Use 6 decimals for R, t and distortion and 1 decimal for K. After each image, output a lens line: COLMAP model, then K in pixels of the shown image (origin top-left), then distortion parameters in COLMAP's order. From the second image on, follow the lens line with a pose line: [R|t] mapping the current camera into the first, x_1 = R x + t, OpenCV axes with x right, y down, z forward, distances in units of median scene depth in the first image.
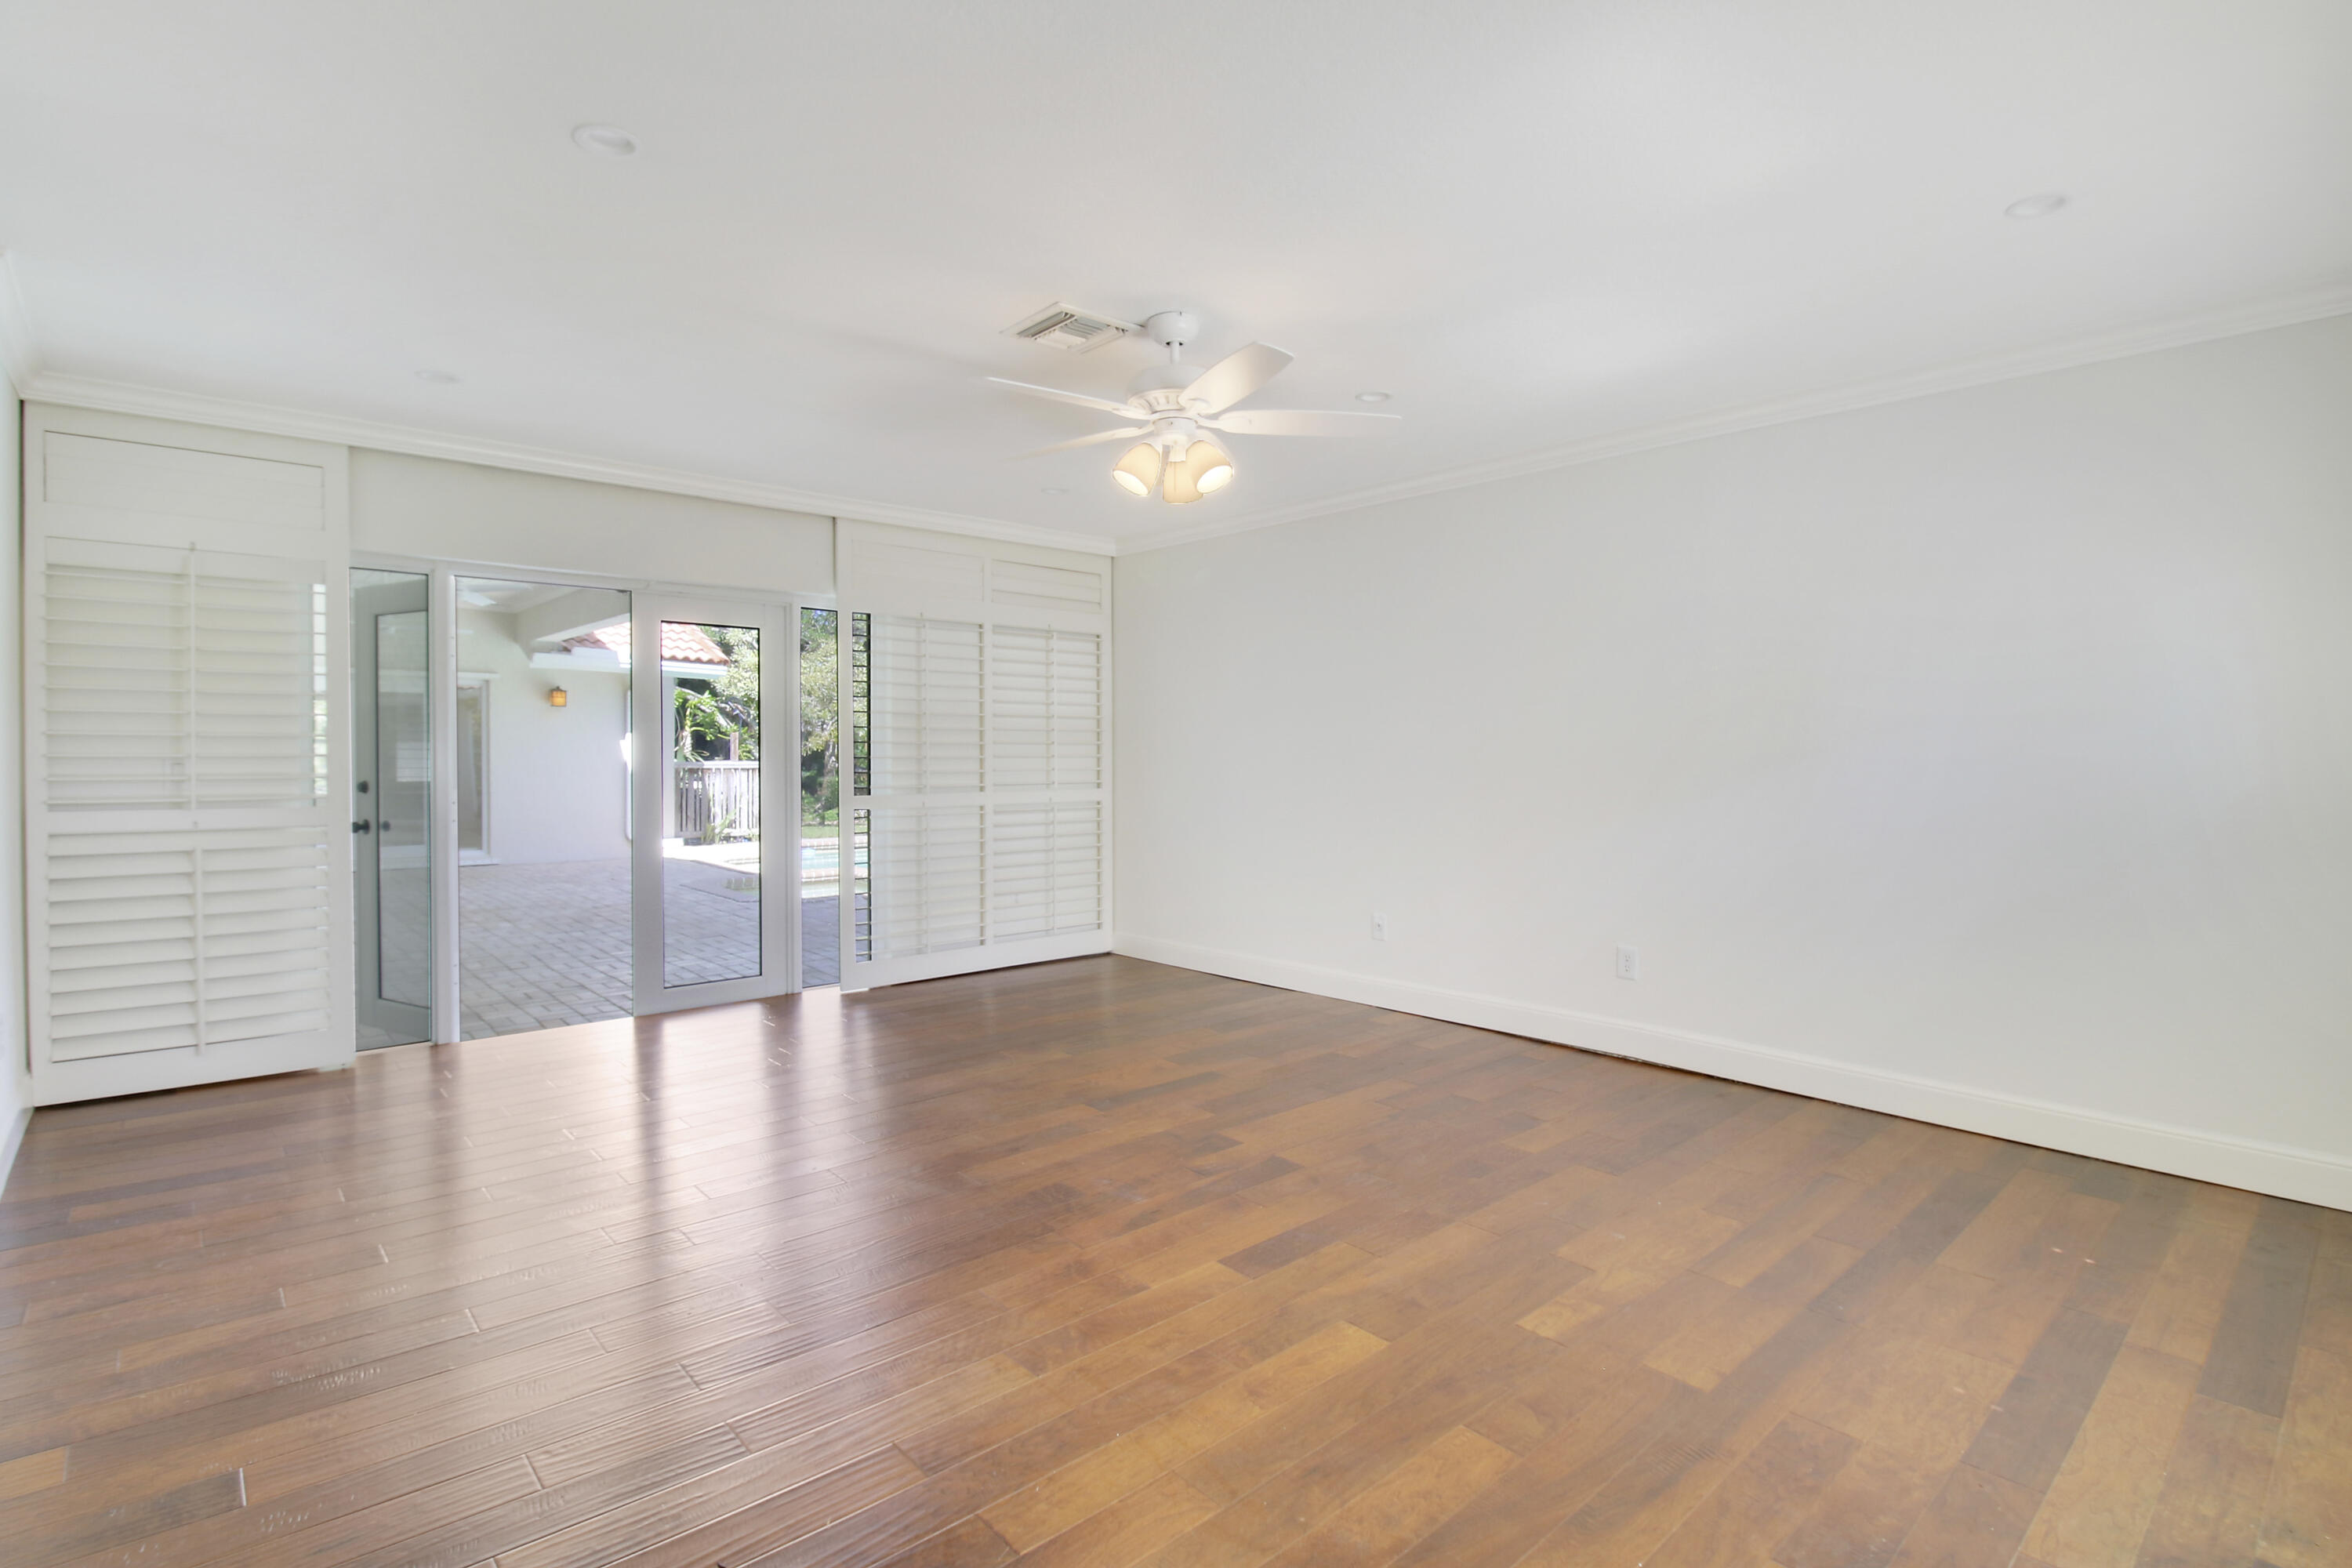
lens RADIAL K [[1196.5, 0, 1177.9], [0, 1196.5, 775.5], [0, 0, 1]] dist [0.002087, -0.000213]
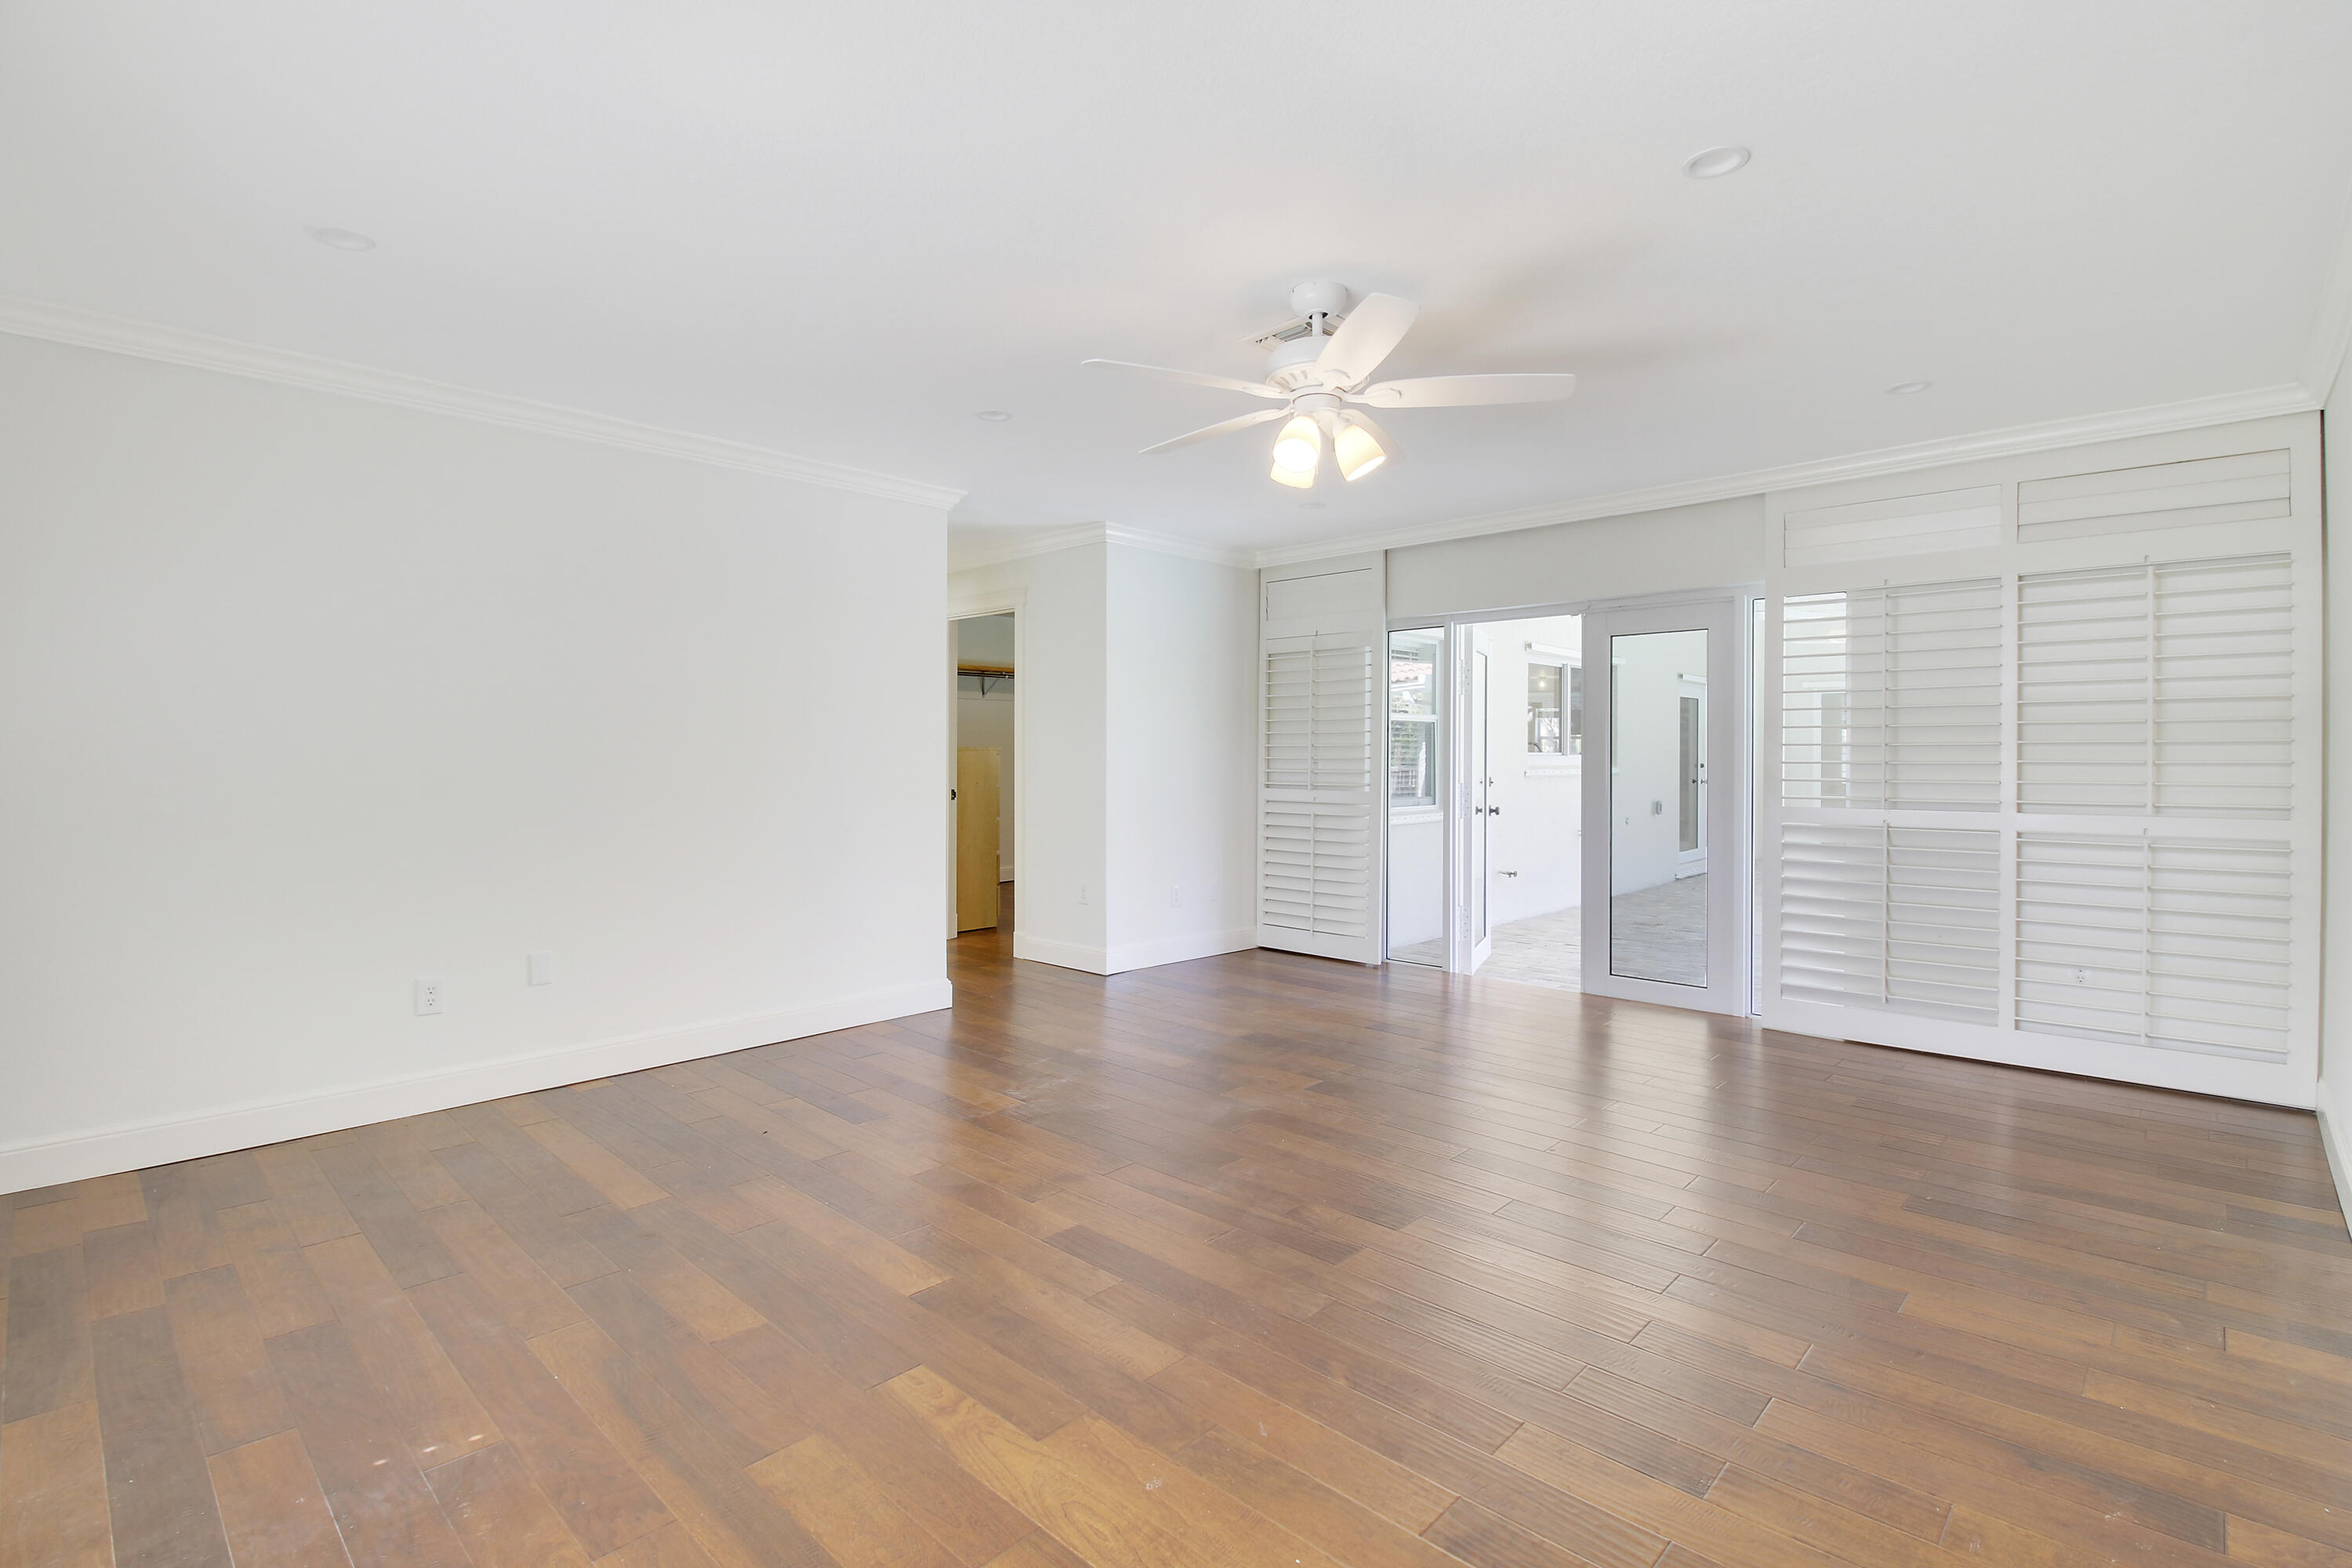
lens RADIAL K [[1121.3, 0, 1176.0], [0, 1121.3, 784.0], [0, 0, 1]] dist [-0.024083, -0.000197]
pose [[0.037126, 0.021258, -0.999084, 0.733727], [-0.023610, 0.999513, 0.020390, -0.007891], [0.999032, 0.022832, 0.037610, 0.744161]]
